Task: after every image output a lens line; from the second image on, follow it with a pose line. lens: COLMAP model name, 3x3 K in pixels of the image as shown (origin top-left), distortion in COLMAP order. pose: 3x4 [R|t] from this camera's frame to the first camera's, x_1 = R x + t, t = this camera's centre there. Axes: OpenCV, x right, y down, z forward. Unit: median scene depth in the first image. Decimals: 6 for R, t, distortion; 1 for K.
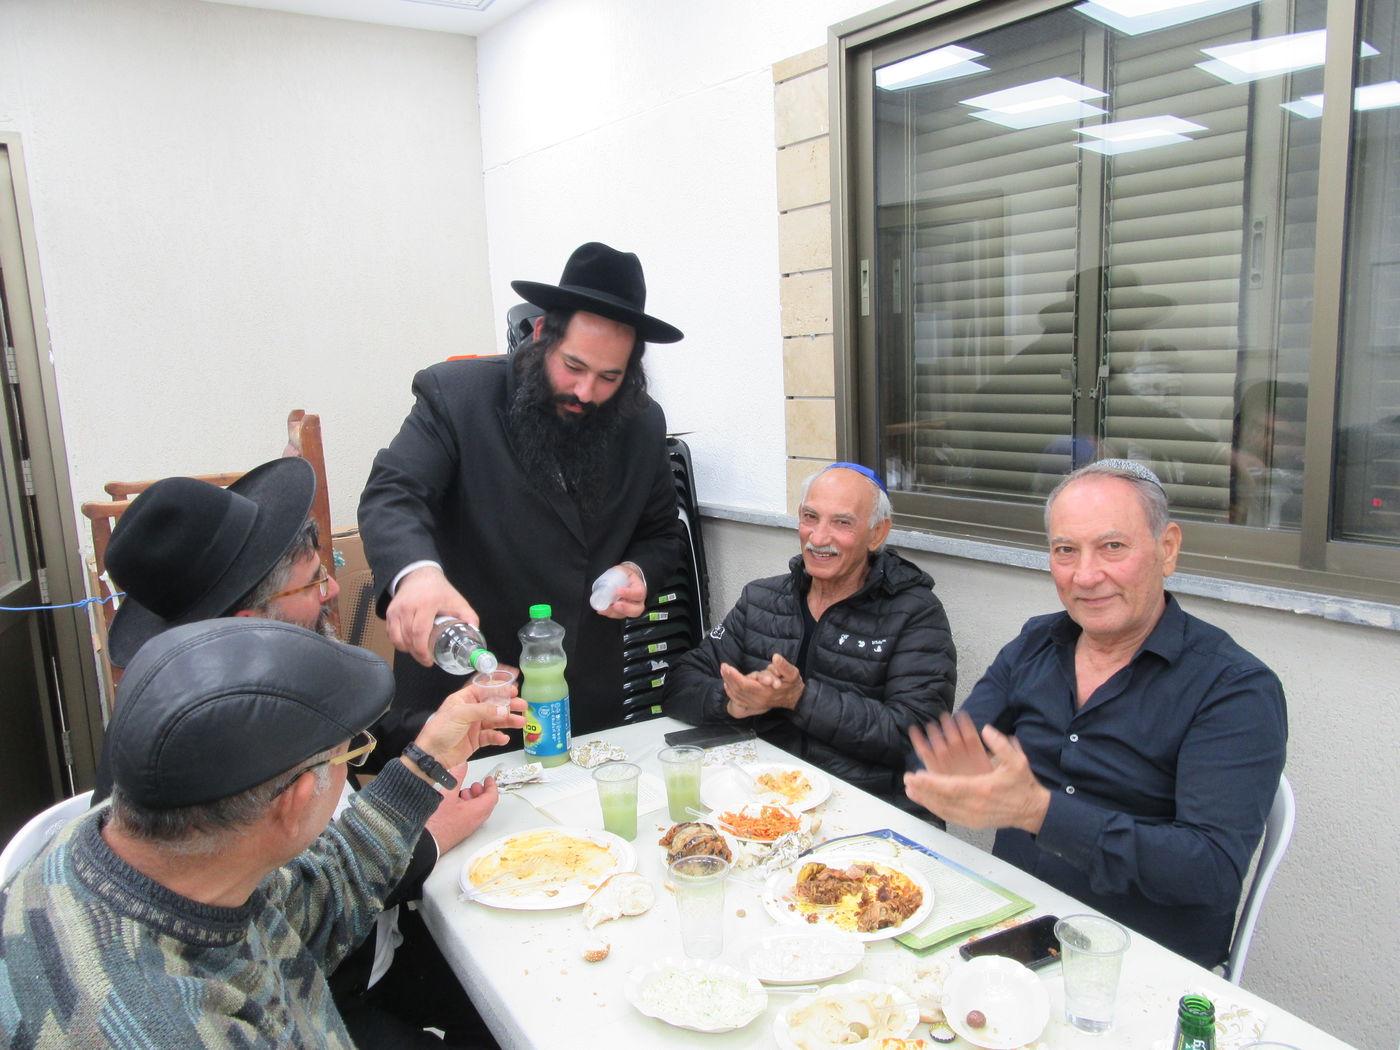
lens RADIAL K [[1056.6, 0, 700.0], [0, 1056.6, 525.0], [0, 0, 1]] dist [-0.005982, -0.001765]
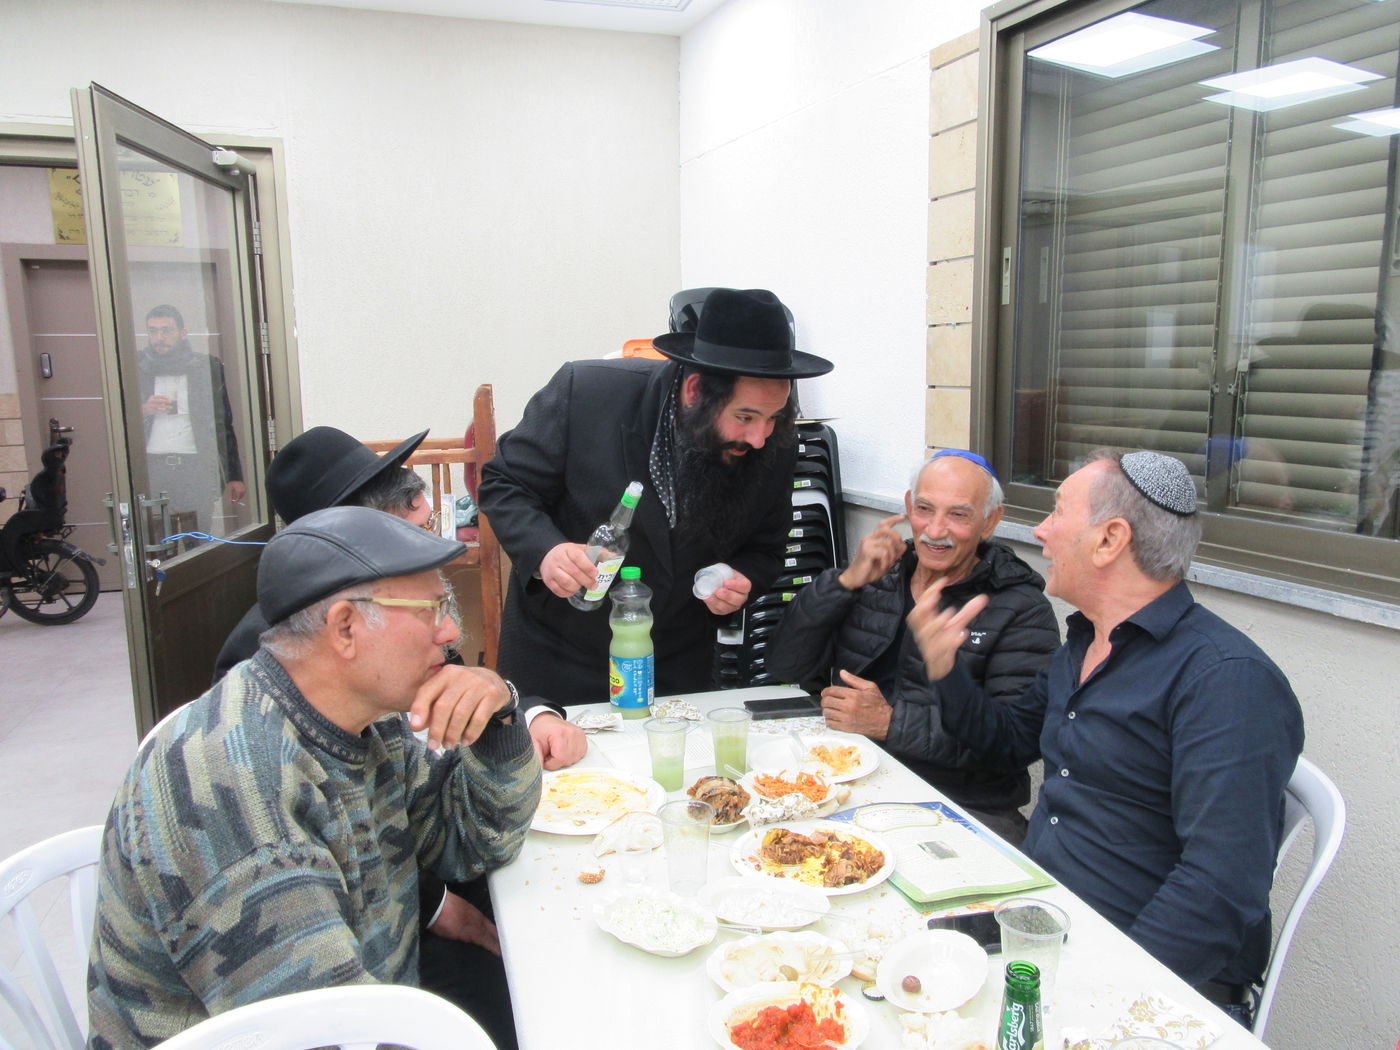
lens RADIAL K [[1056.6, 0, 700.0], [0, 1056.6, 525.0], [0, 0, 1]] dist [-0.005982, -0.001765]
pose [[0.970354, 0.065866, -0.232539, 0.128036], [-0.065769, 0.997801, 0.008182, 0.016726], [0.232566, 0.007355, 0.972553, -0.014952]]
